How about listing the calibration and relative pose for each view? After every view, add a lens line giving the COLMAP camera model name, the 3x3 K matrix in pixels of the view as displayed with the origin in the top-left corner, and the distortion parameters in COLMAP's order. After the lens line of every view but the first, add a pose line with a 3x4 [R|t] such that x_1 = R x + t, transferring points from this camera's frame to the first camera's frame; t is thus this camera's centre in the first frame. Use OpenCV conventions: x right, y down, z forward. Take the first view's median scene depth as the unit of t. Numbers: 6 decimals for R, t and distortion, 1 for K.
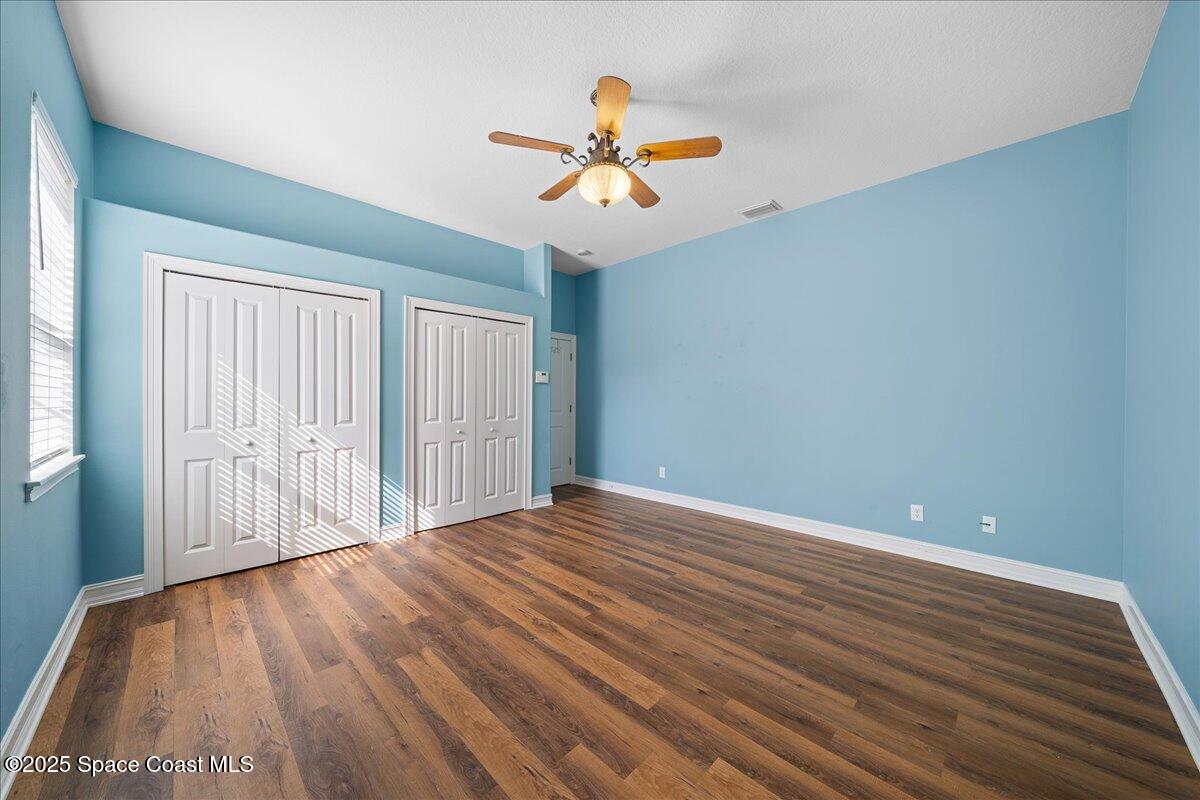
lens RADIAL K [[414.9, 0, 600.8], [0, 414.9, 398.2], [0, 0, 1]] dist [0.000591, 0.001423]
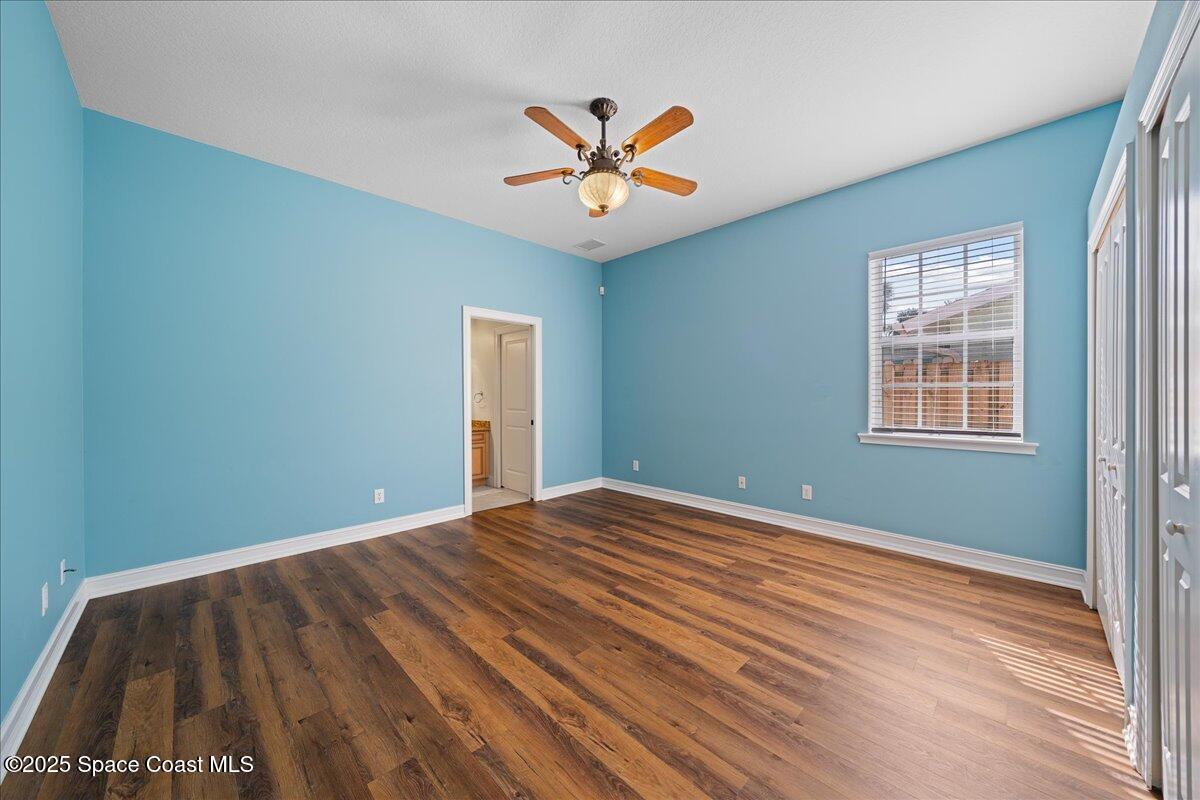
lens RADIAL K [[414.9, 0, 599.2], [0, 414.9, 398.1], [0, 0, 1]] dist [0.000591, 0.001423]
pose [[-0.999949, -0.001546, 0.010024, 0.008190], [-0.001492, 0.999985, 0.005315, 0.000469], [-0.010032, 0.005300, -0.999936, 1.944764]]
